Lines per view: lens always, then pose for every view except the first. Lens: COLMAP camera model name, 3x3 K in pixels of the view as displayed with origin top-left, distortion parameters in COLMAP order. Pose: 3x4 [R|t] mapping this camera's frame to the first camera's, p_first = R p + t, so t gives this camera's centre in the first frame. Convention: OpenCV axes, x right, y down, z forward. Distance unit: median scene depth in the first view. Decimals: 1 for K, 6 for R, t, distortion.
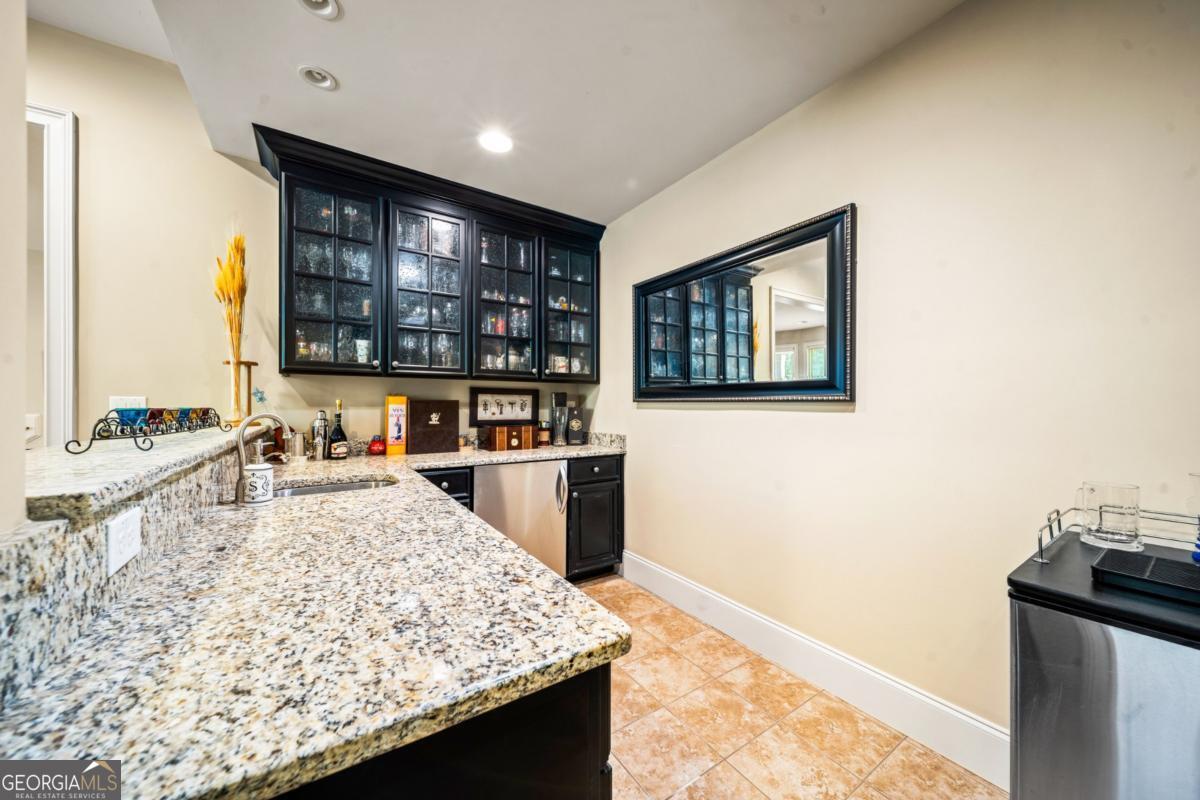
lens RADIAL K [[428.5, 0, 600.1], [0, 428.5, 404.4], [0, 0, 1]] dist [0.001114, 0.000034]
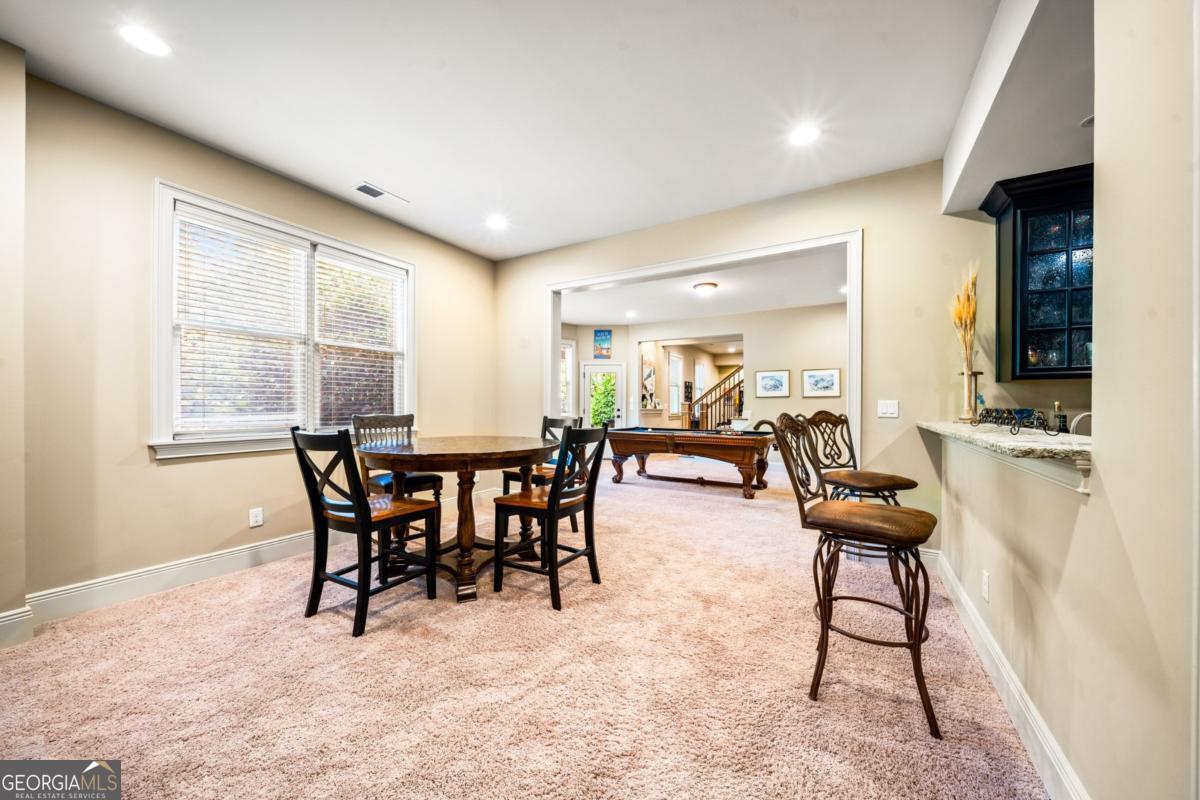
lens RADIAL K [[428.5, 0, 598.3], [0, 428.5, 403.7], [0, 0, 1]] dist [0.001114, 0.000034]
pose [[0.433704, -0.001504, -0.901054, -0.171988], [0.003534, 0.999994, 0.000032, -0.011511], [0.901049, -0.003198, 0.433706, -0.541773]]
